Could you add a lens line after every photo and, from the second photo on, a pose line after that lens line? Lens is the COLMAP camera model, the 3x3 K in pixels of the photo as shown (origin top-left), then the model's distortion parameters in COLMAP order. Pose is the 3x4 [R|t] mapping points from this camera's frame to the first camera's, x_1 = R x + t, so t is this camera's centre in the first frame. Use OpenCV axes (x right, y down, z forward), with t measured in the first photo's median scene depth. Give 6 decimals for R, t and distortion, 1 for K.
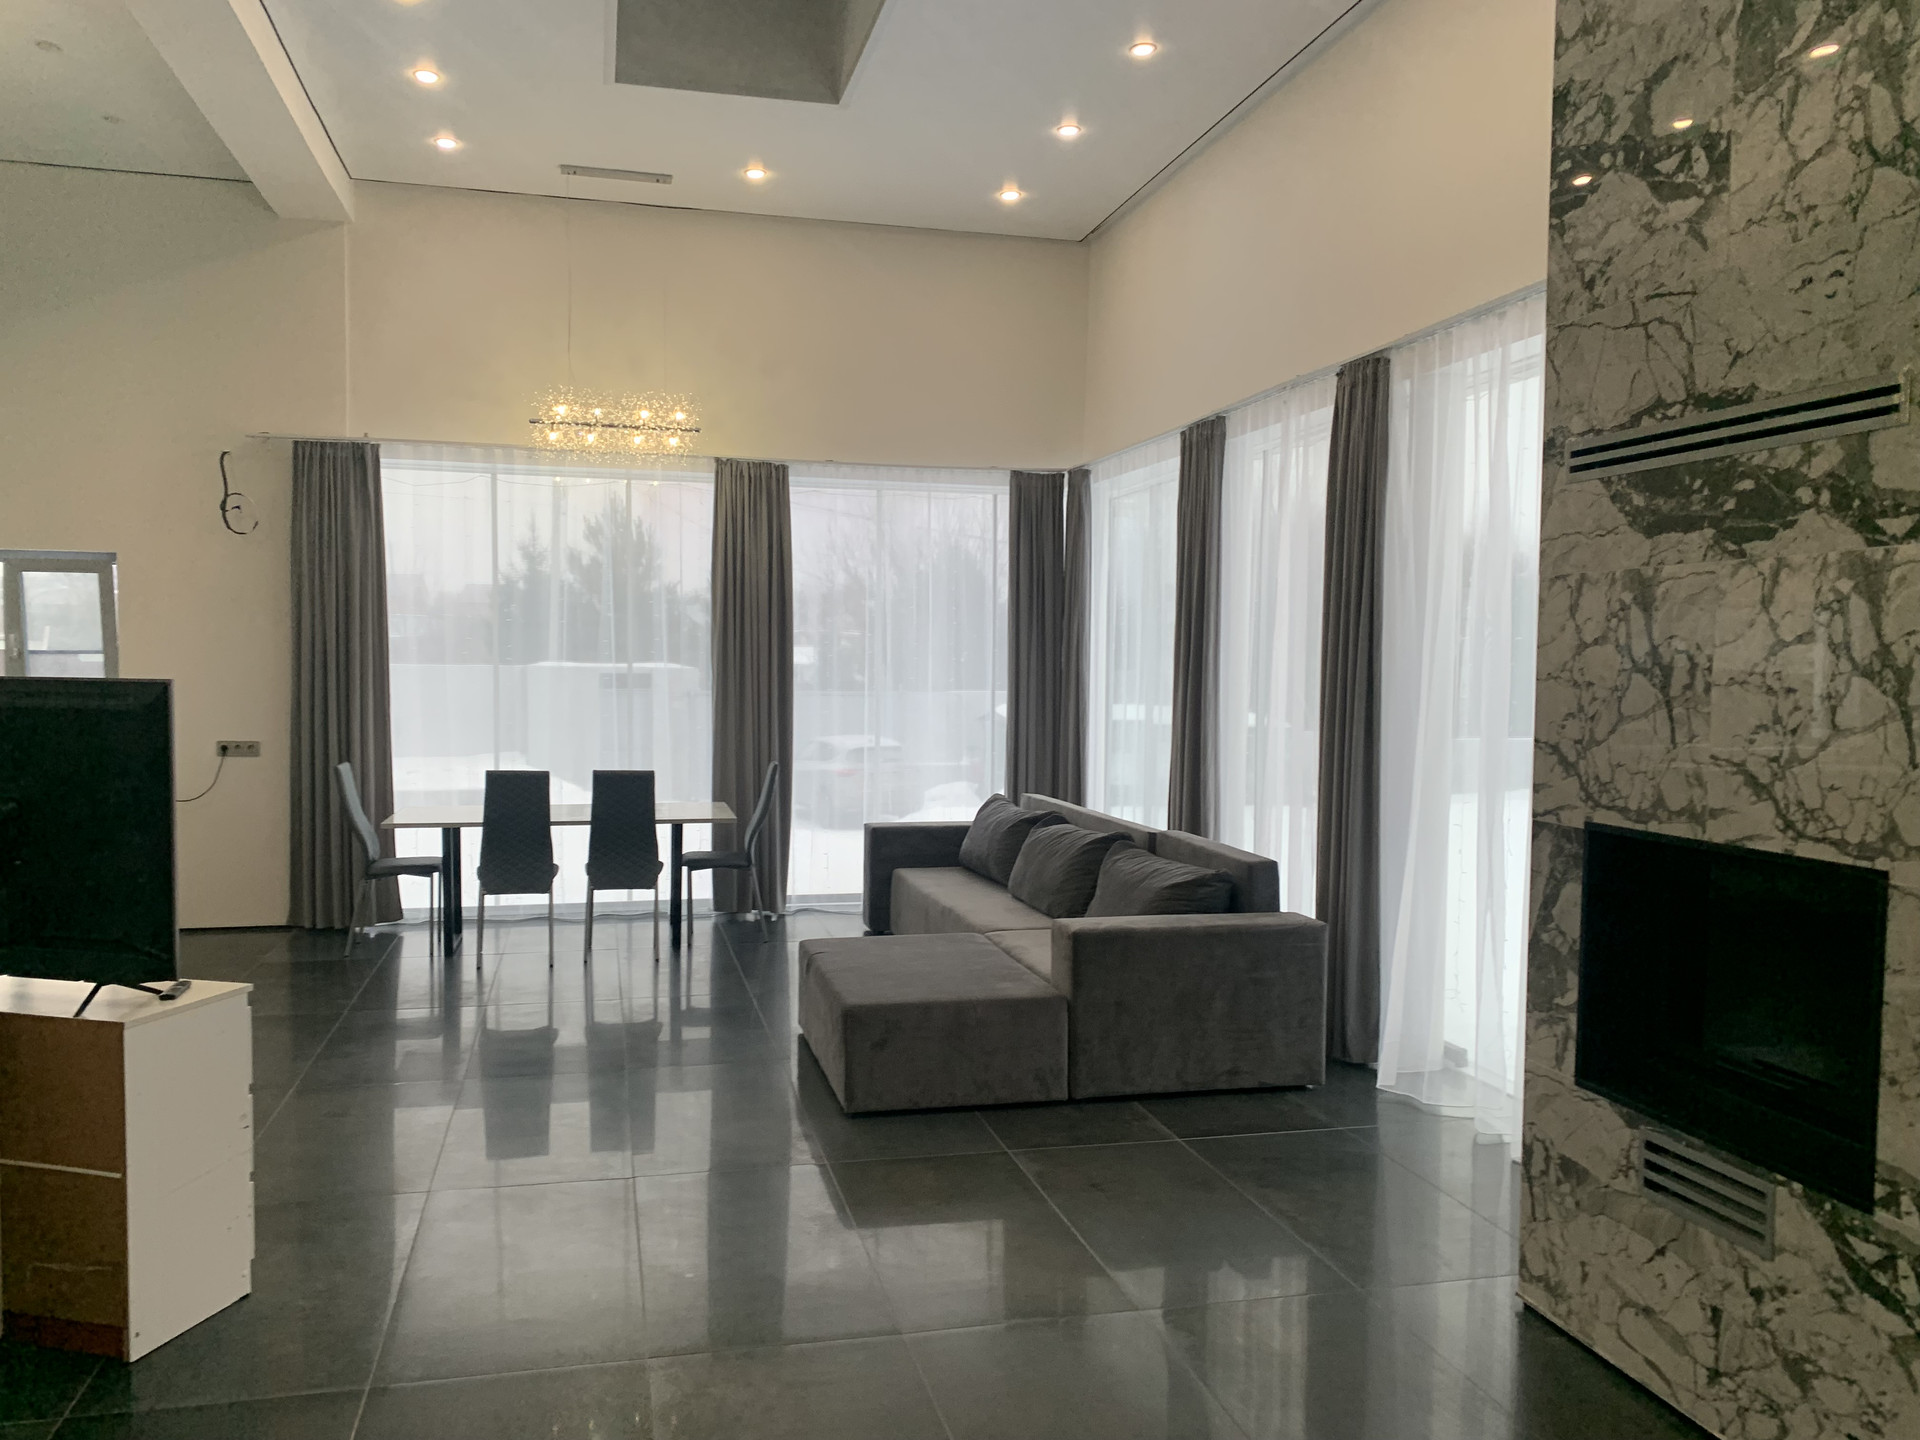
lens RADIAL K [[1459.1, 0, 937.2], [0, 1459.1, 735.7], [0, 0, 1]] dist [0.044541, -0.044790]
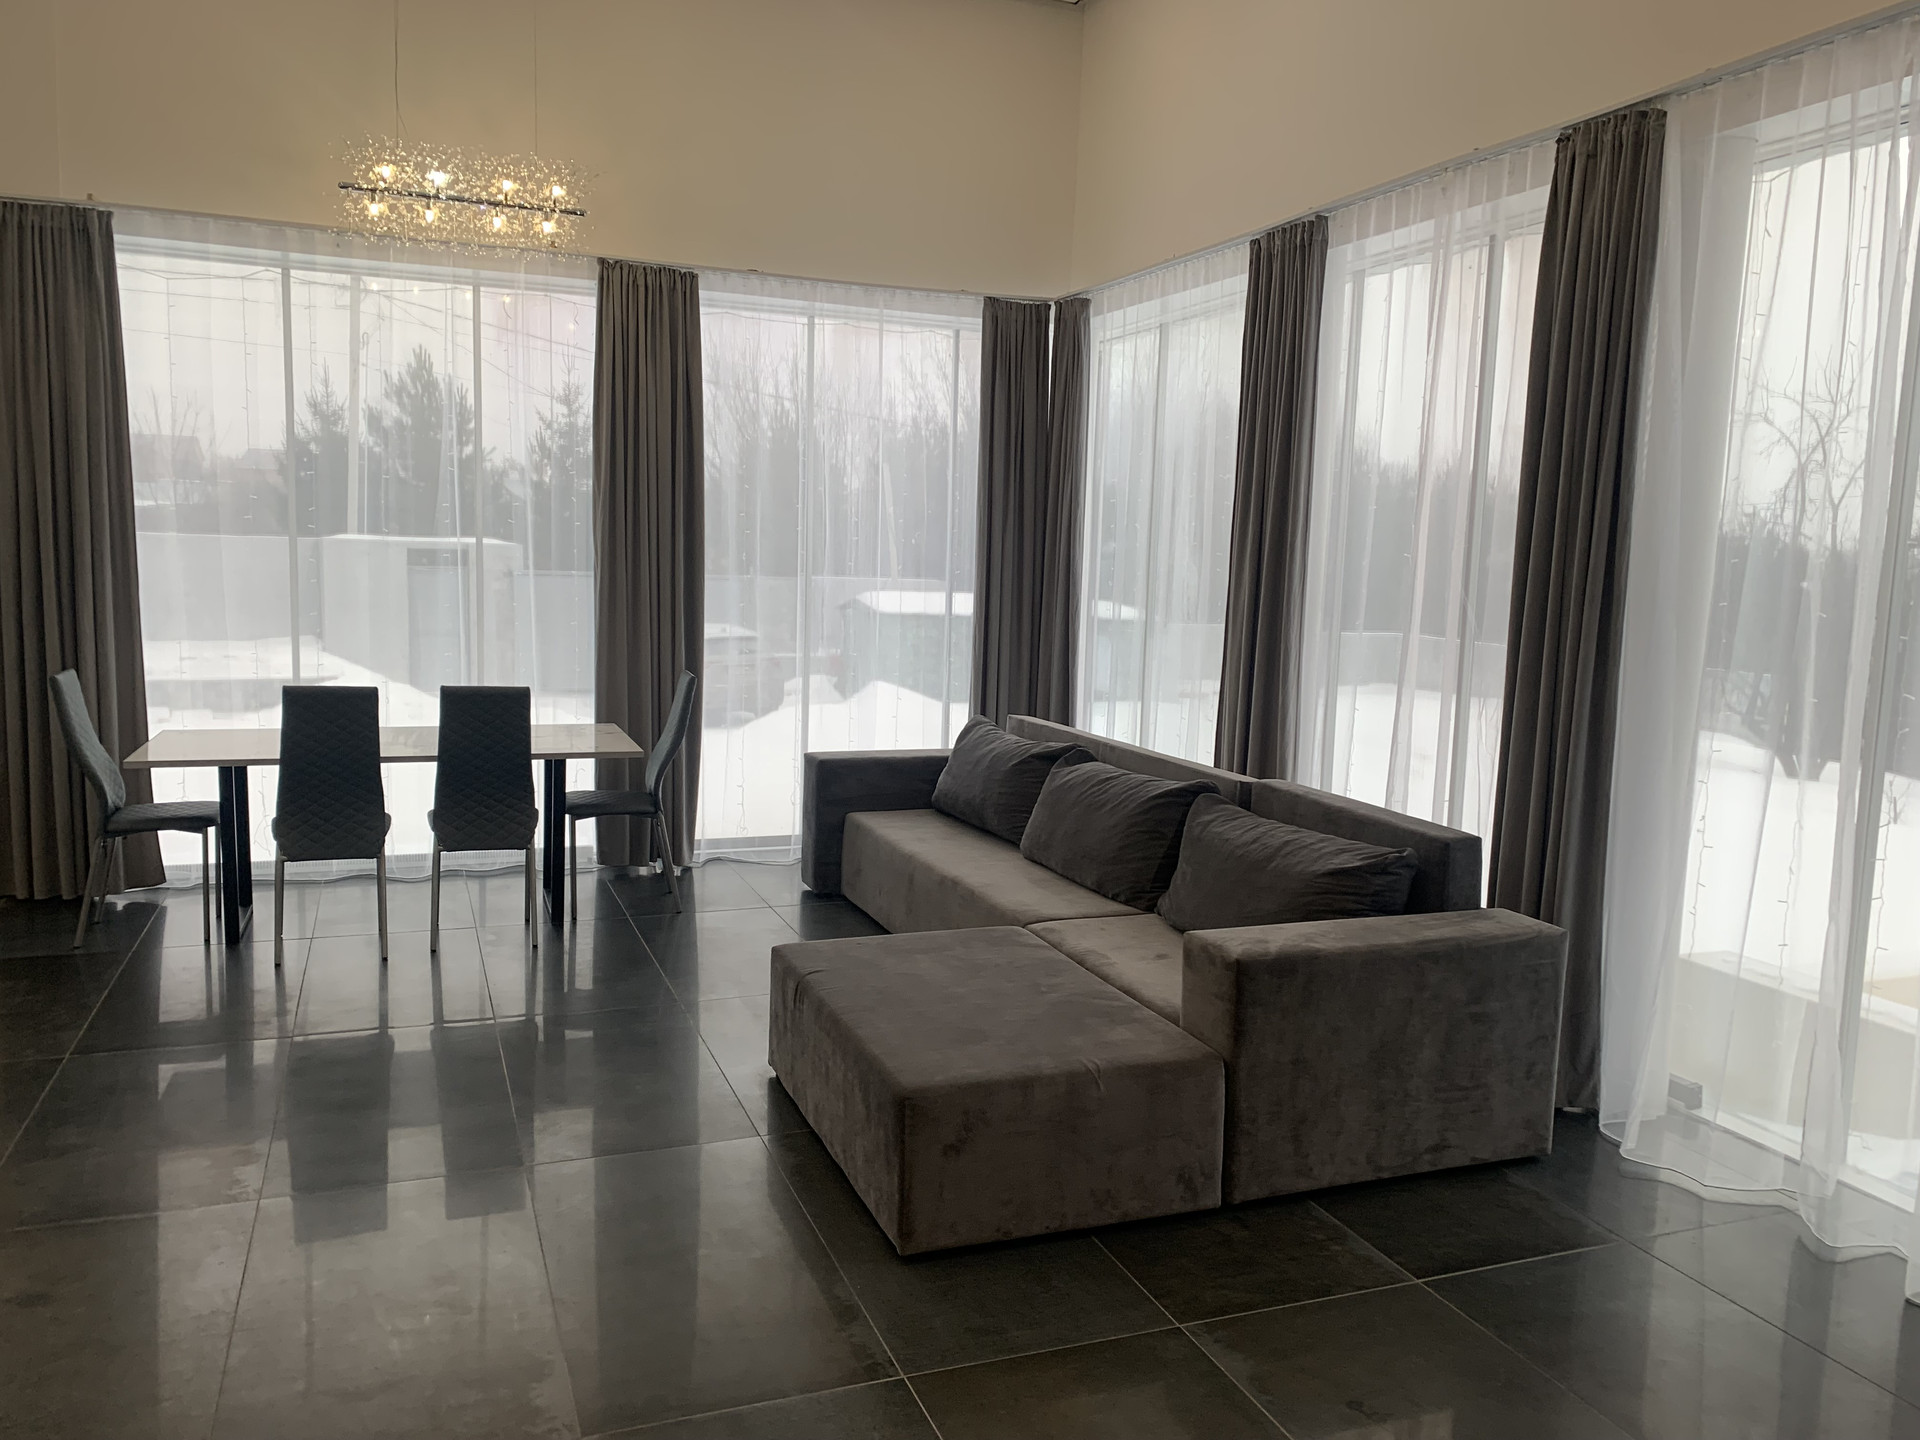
lens RADIAL K [[1459.1, 0, 966.7], [0, 1459.1, 719.0], [0, 0, 1]] dist [0.044541, -0.044790]
pose [[0.990009, 0.002775, 0.140978, -0.080550], [-0.012163, 0.997760, 0.065774, -0.010182], [-0.140480, -0.066832, 0.987825, 0.249373]]
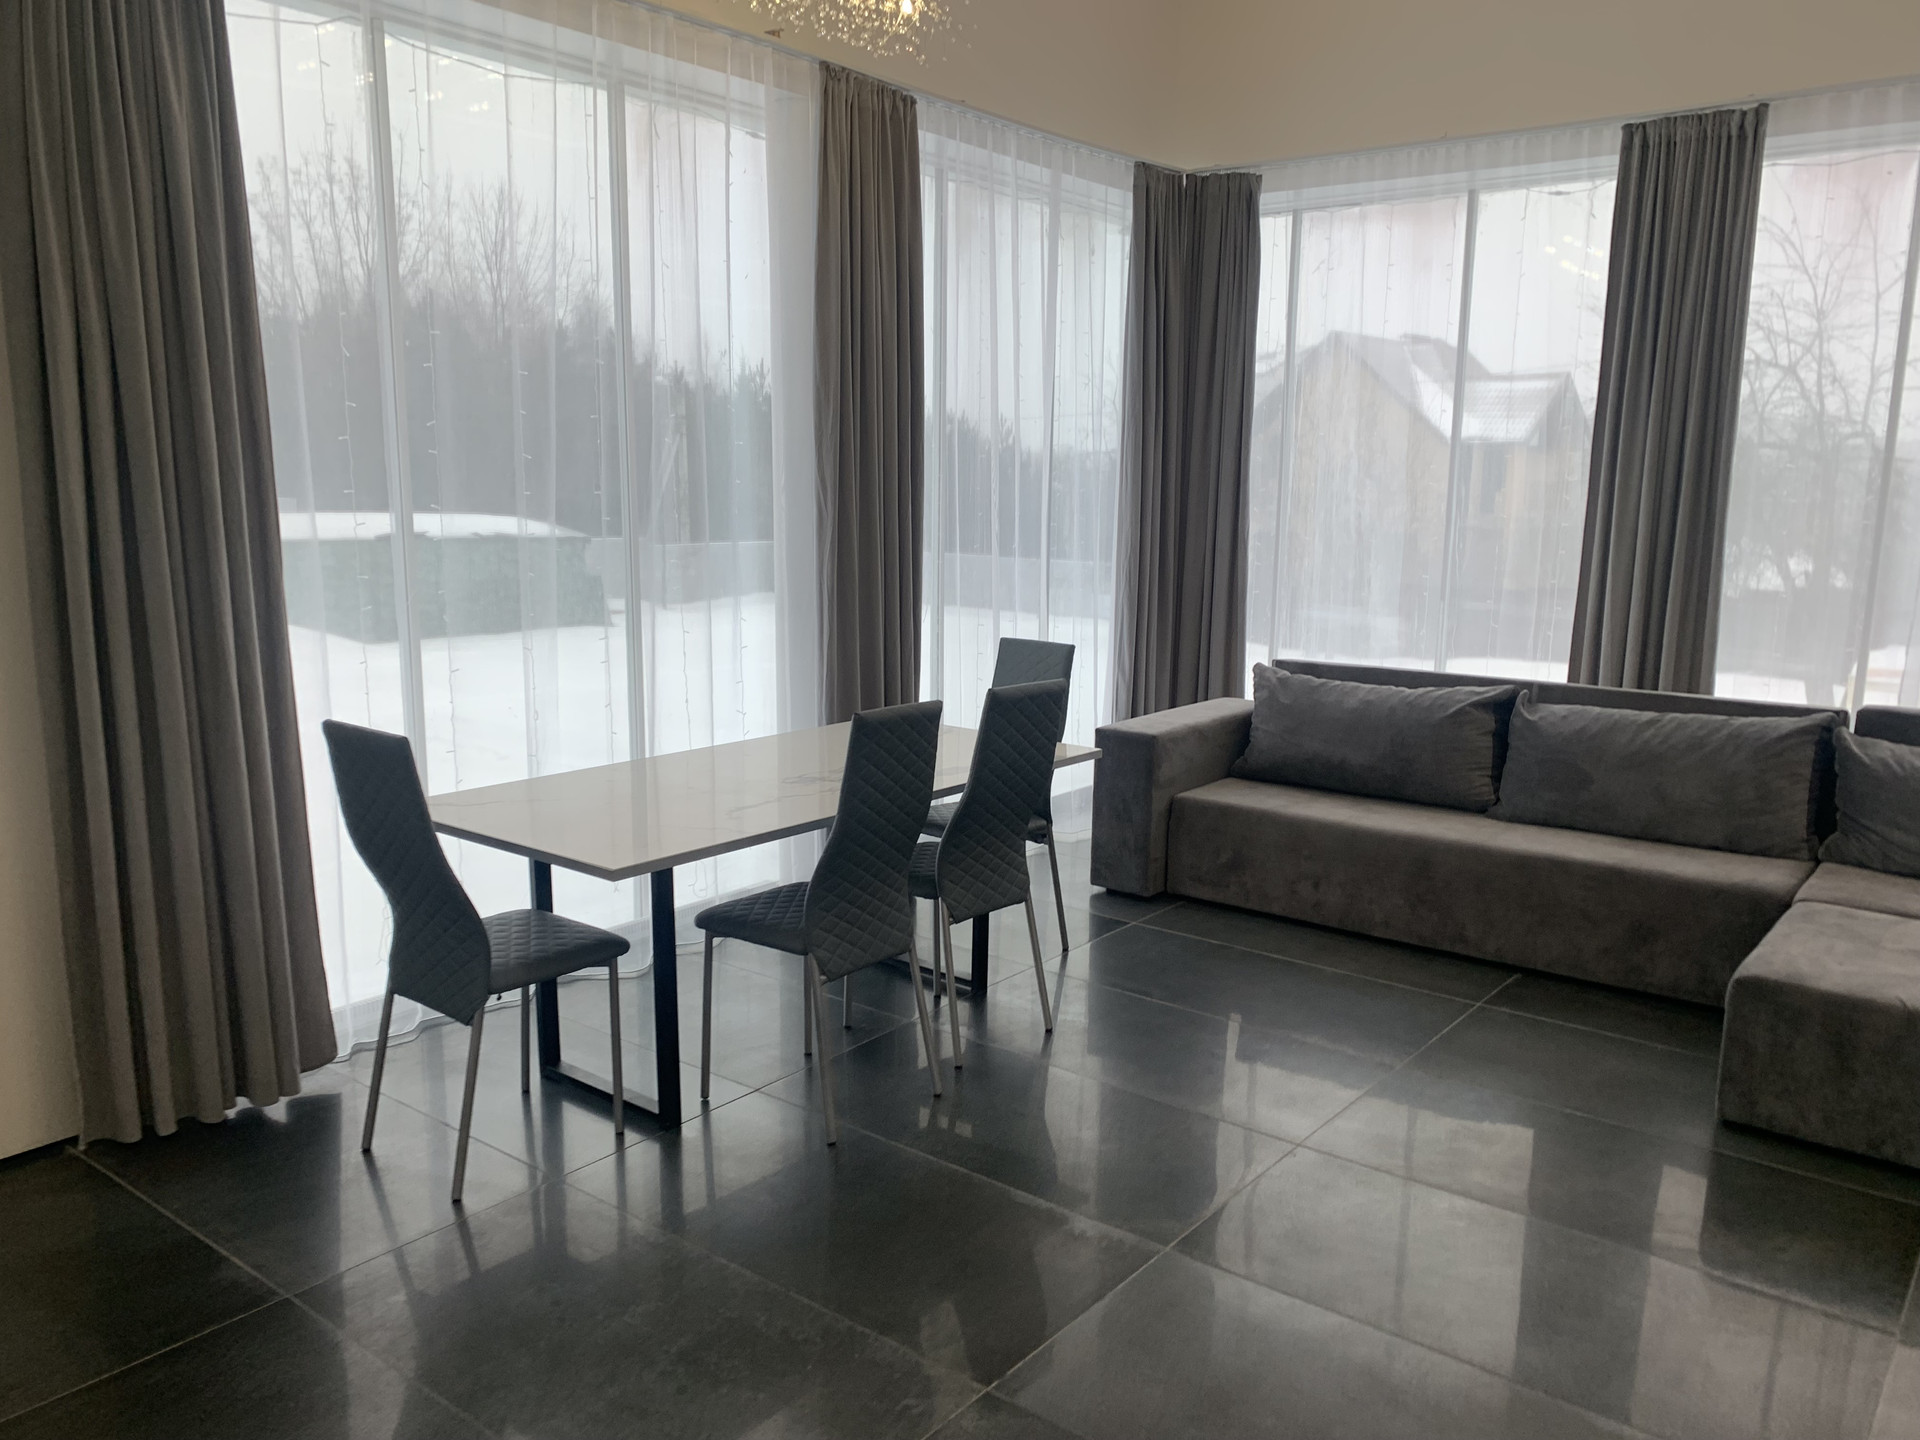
lens RADIAL K [[1459.1, 0, 967.2], [0, 1459.1, 755.0], [0, 0, 1]] dist [0.044541, -0.044790]
pose [[0.789939, -0.112828, 0.602715, -0.515478], [0.023955, 0.987854, 0.153529, -0.025798], [-0.612717, -0.106840, 0.783047, 0.586031]]
